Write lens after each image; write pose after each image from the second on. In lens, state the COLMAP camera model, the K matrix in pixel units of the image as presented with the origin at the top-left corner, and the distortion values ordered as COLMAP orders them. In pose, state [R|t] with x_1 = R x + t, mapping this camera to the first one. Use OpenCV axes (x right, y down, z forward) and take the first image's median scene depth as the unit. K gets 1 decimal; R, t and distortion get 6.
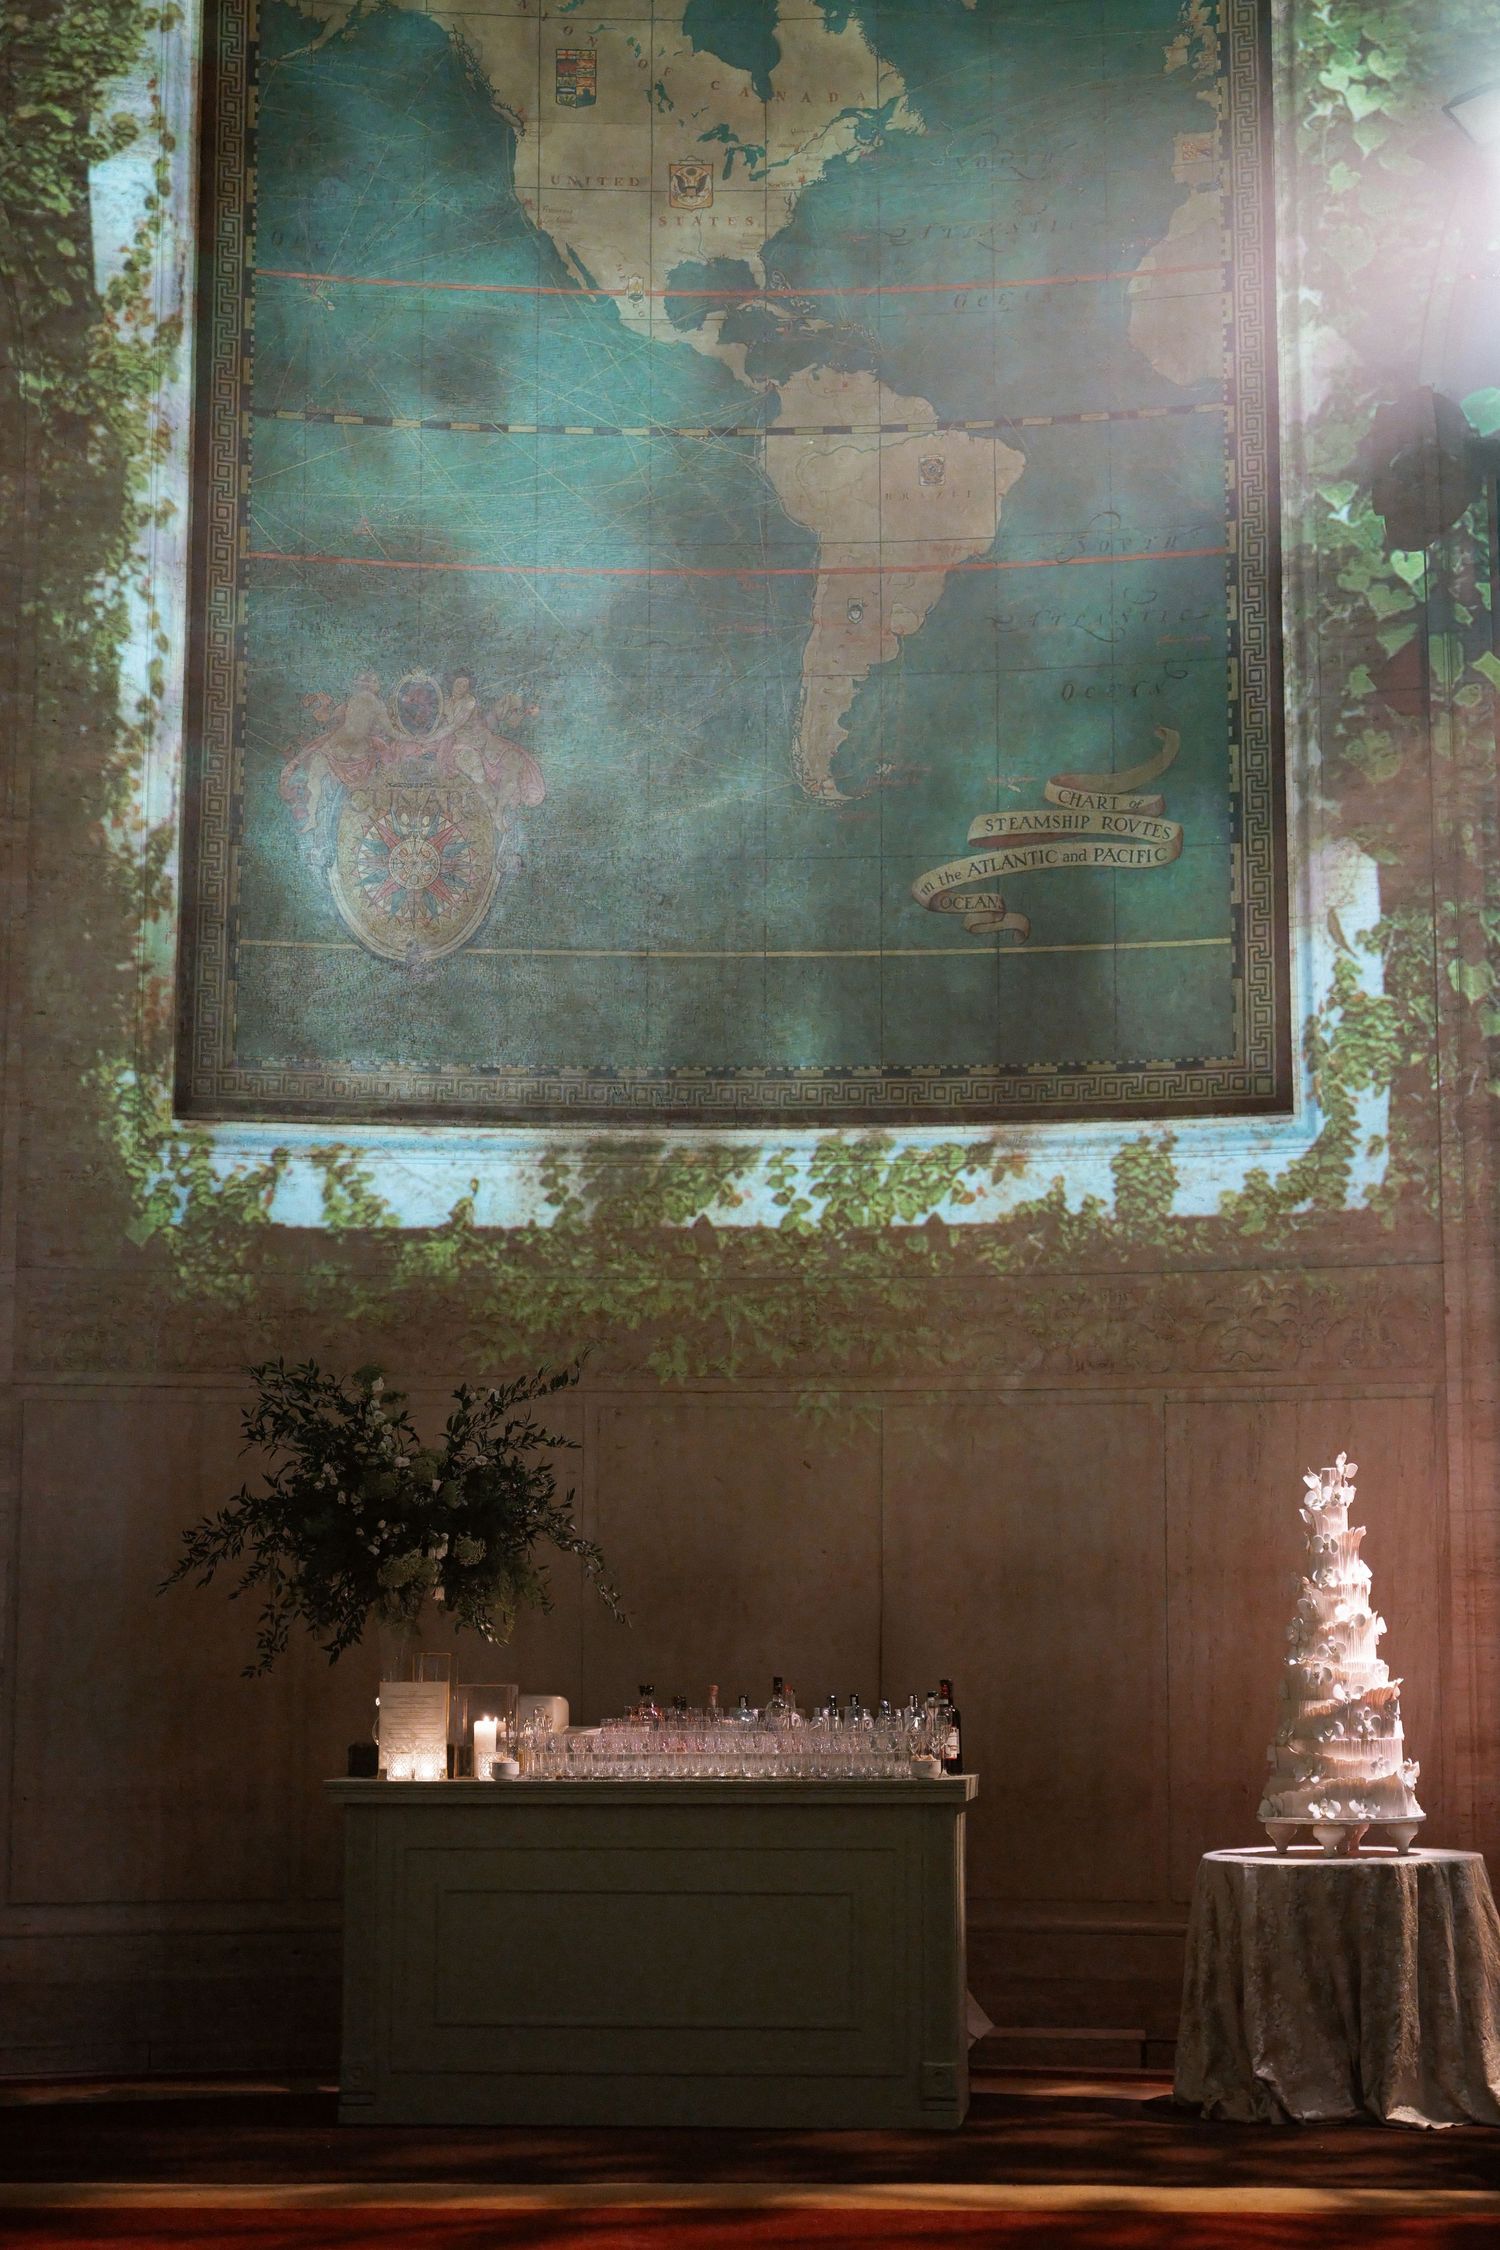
lens RADIAL K [[3709.9, 0, 756.9], [0, 3709.9, 1142.7], [0, 0, 1]] dist [-0.030201, 0.000000]
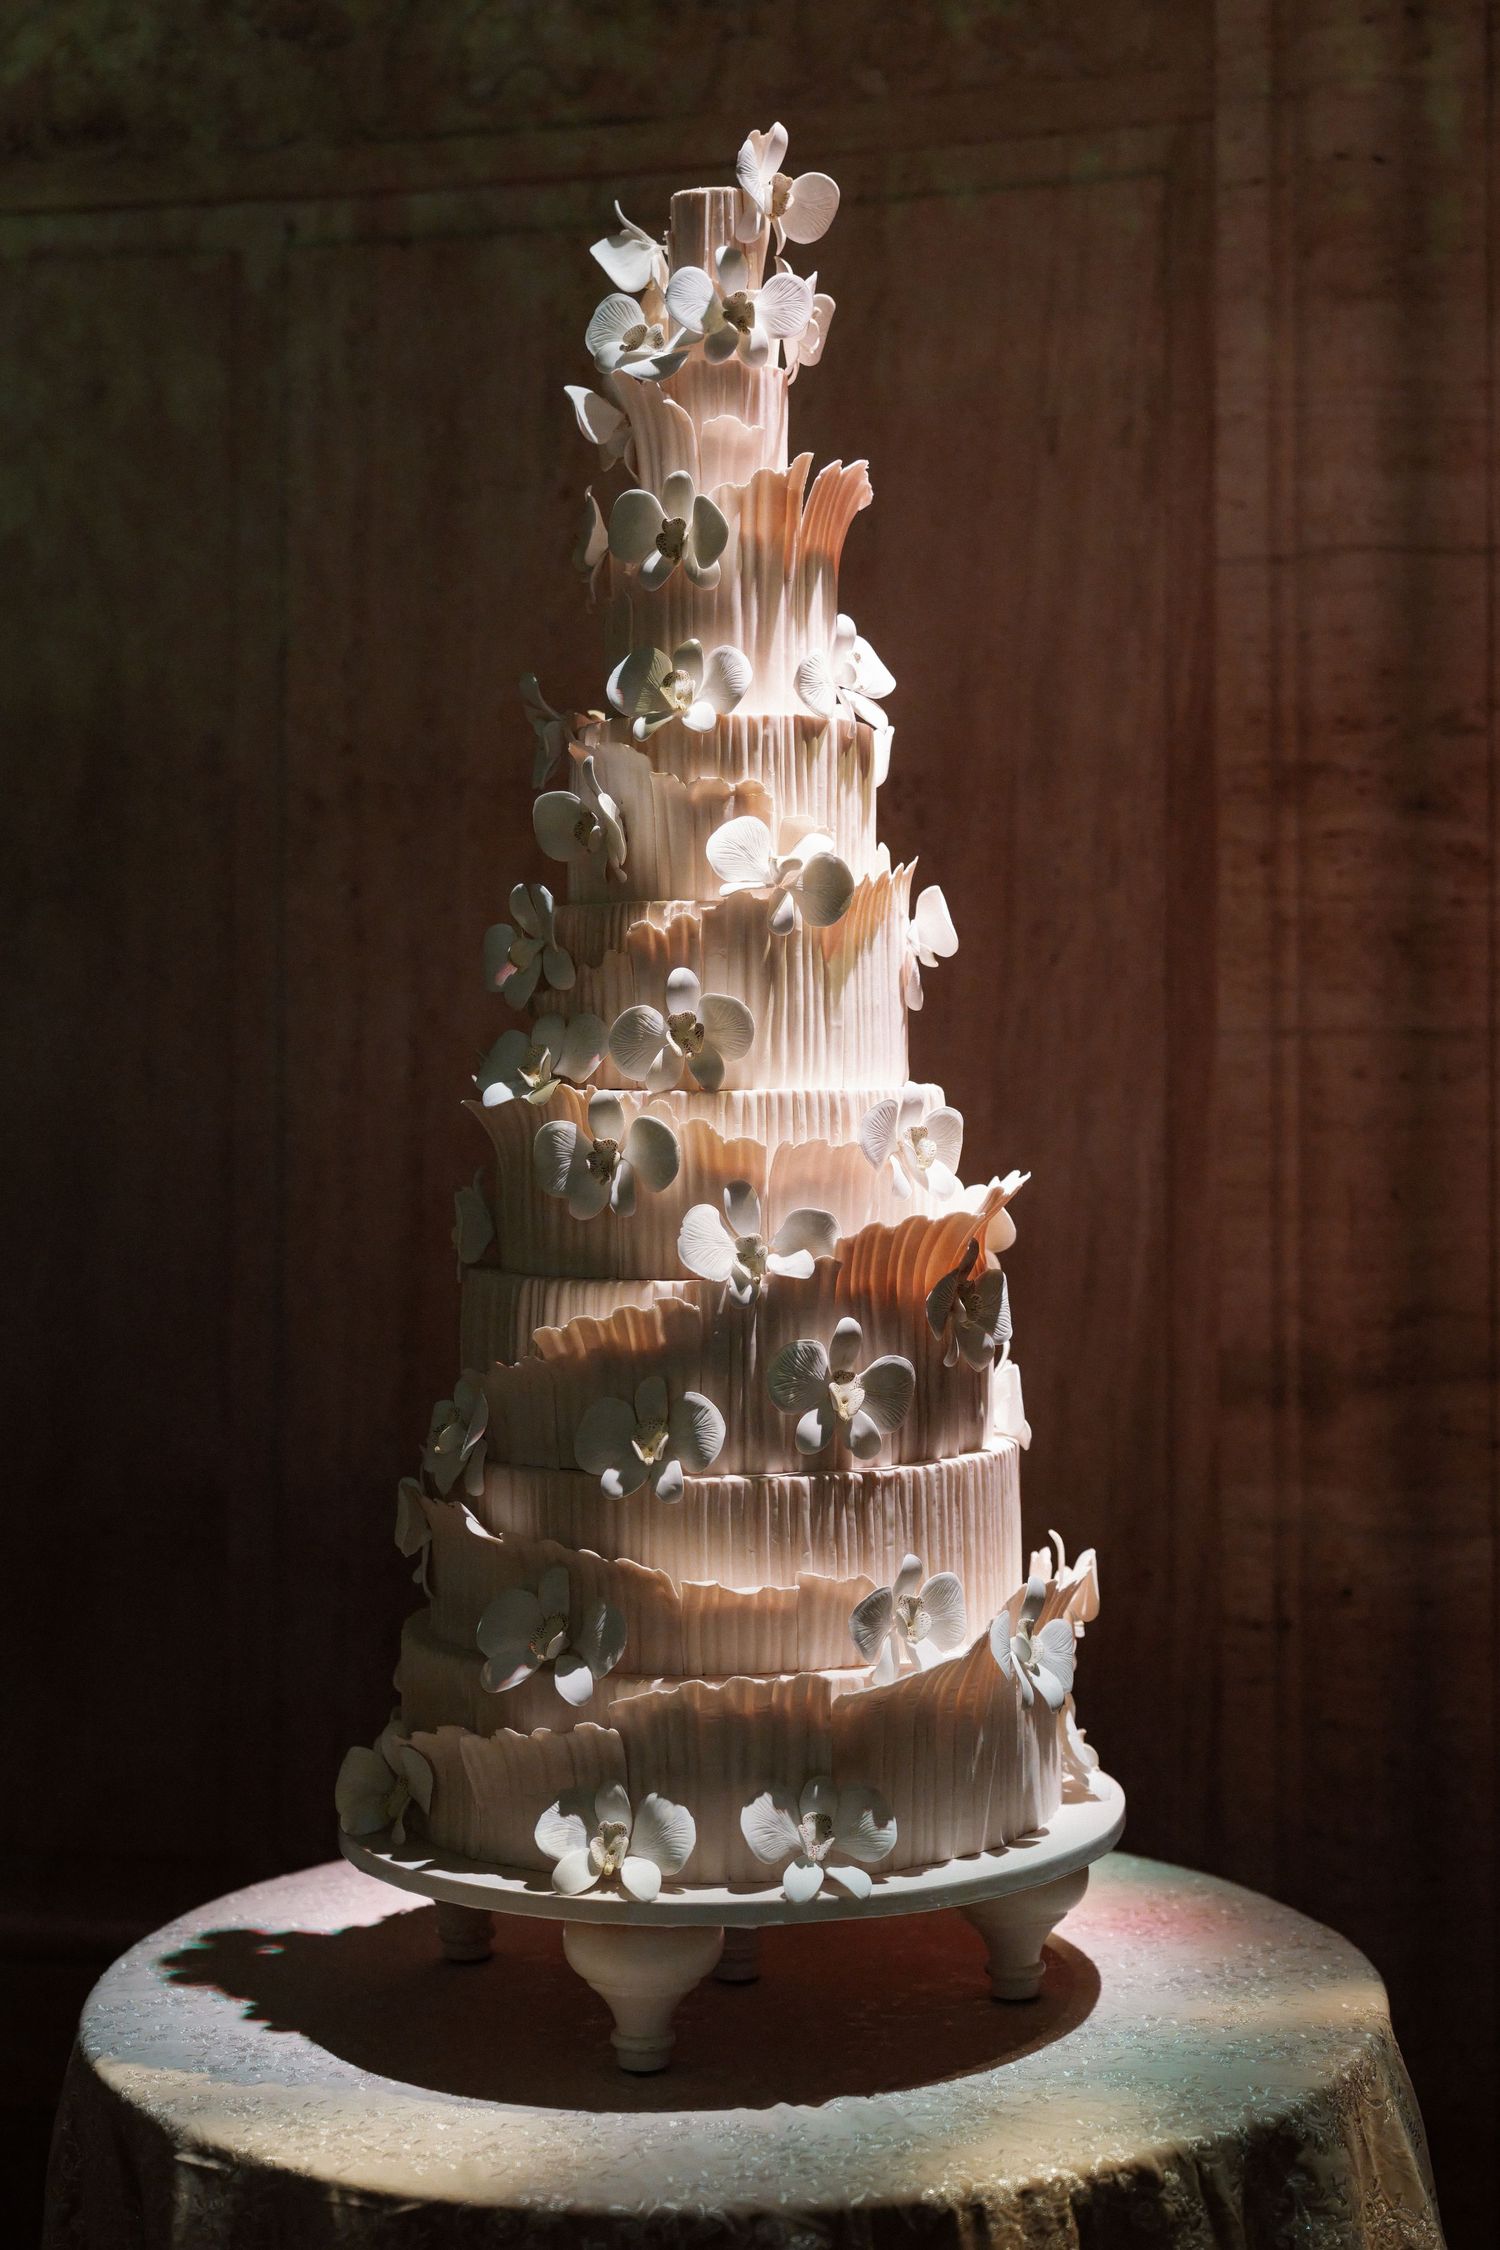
lens RADIAL K [[2793.1, 0, 753.8], [0, 2793.1, 1114.9], [0, 0, 1]] dist [-0.056367, 0.000000]
pose [[0.998270, -0.004353, 0.058634, 0.149276], [-0.004498, 0.988679, 0.149981, 0.117704], [-0.058623, -0.149985, 0.986949, 0.843993]]
